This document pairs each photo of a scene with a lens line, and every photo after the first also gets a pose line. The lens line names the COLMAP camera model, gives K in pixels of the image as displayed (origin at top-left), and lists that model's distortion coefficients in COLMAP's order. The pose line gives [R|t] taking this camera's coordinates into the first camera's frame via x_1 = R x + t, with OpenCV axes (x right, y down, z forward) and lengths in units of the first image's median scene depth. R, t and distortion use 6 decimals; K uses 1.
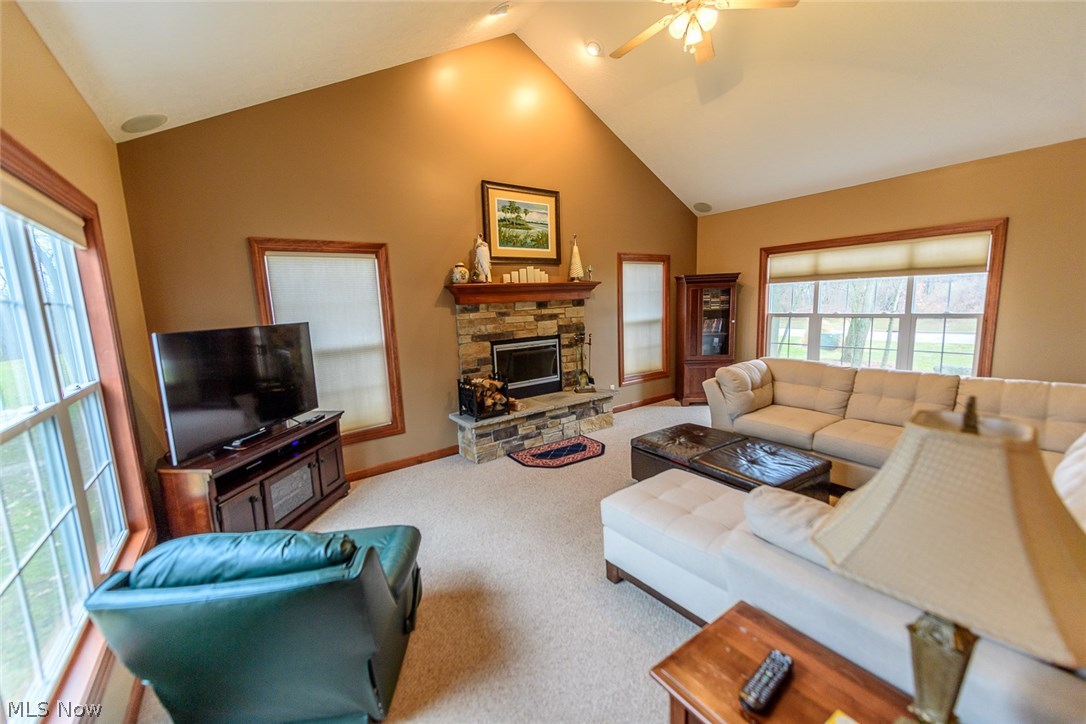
lens RADIAL K [[429.4, 0, 540.4], [0, 429.4, 360.9], [0, 0, 1]] dist [0.004100, -0.000122]
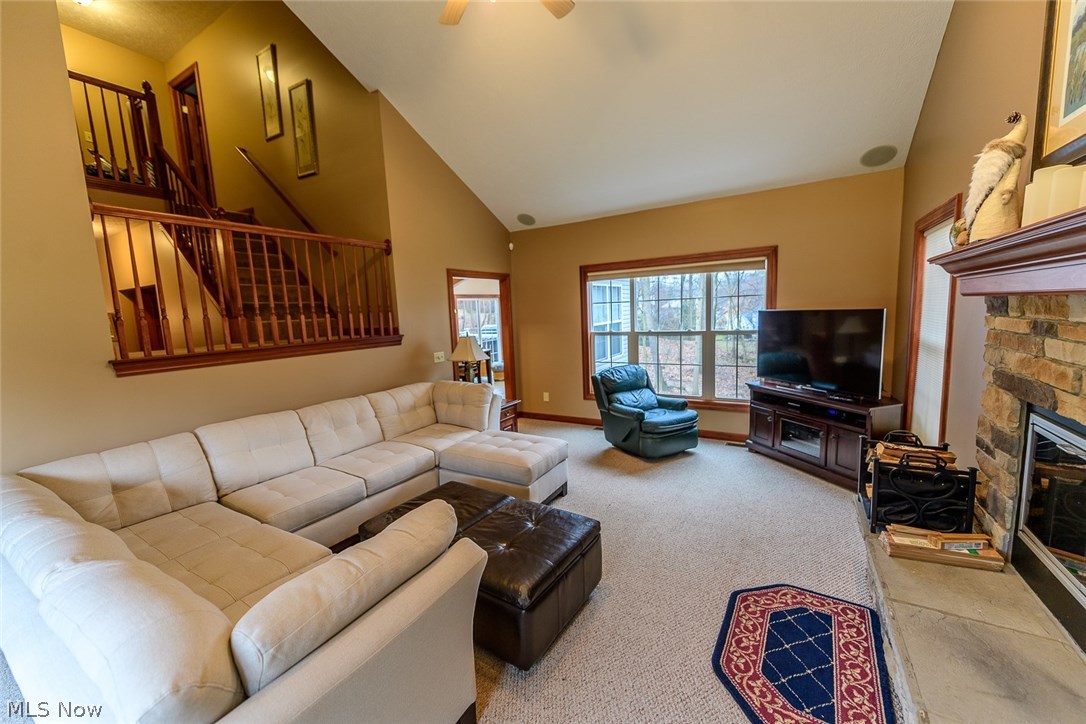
lens RADIAL K [[429.4, 0, 533.9], [0, 429.4, 367.4], [0, 0, 1]] dist [0.004100, -0.000122]
pose [[-0.916658, 0.136589, -0.375608, 0.409780], [0.029998, 0.960652, 0.276130, -0.187740], [0.398545, 0.241850, -0.884687, 1.169332]]
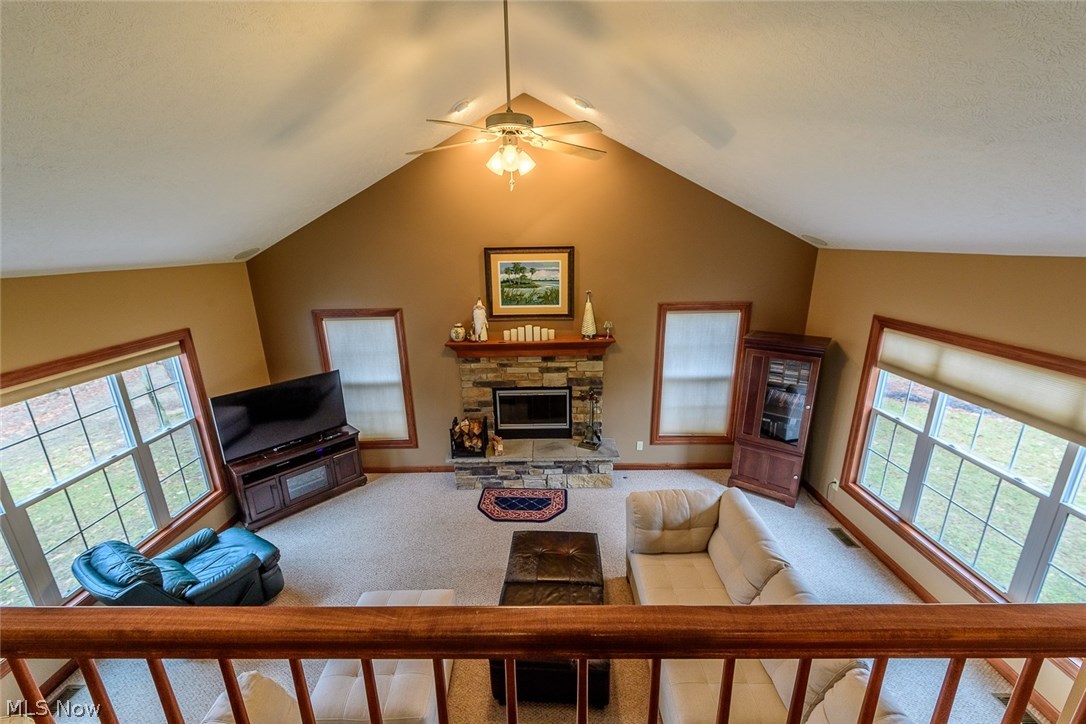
lens RADIAL K [[429.4, 0, 538.4], [0, 429.4, 358.5], [0, 0, 1]] dist [0.004100, -0.000122]
pose [[0.802727, 0.183390, -0.567448, 0.615632], [-0.094505, 0.978637, 0.182590, -0.341469], [0.588811, -0.092944, 0.802909, 0.173304]]
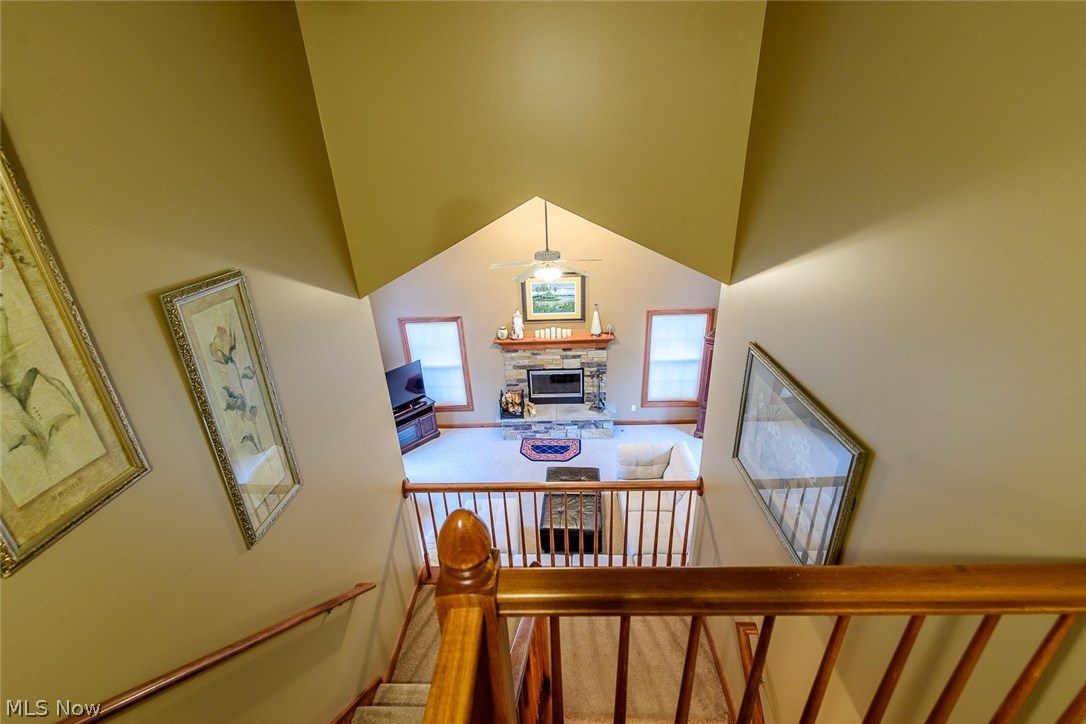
lens RADIAL K [[470.5, 0, 537.1], [0, 470.5, 360.7], [0, 0, 1]] dist [0.001602, 0.000003]
pose [[0.788768, 0.260759, -0.556641, 0.875315], [-0.072028, 0.938533, 0.337592, -0.667287], [0.610456, -0.226188, 0.759067, -0.282037]]
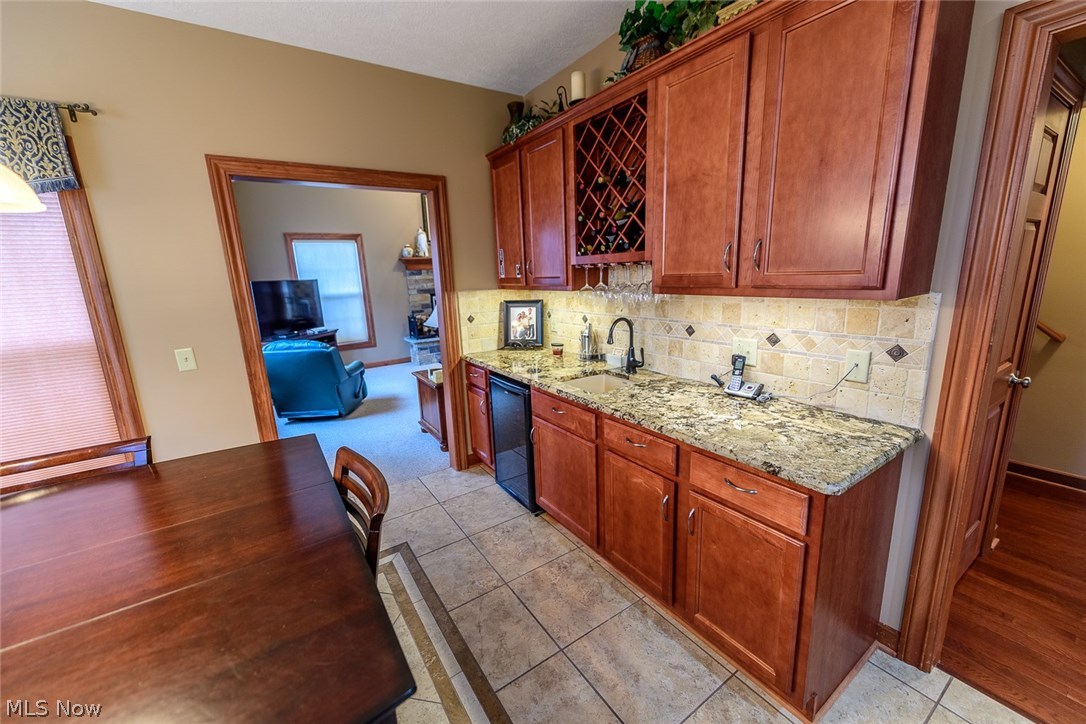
lens RADIAL K [[429.4, 0, 546.2], [0, 429.4, 361.8], [0, 0, 1]] dist [0.004100, -0.000122]
pose [[0.999785, 0.010160, -0.018069, 0.354509], [-0.008764, 0.997089, 0.075745, 0.084980], [0.018786, -0.075571, 0.996963, -0.627262]]
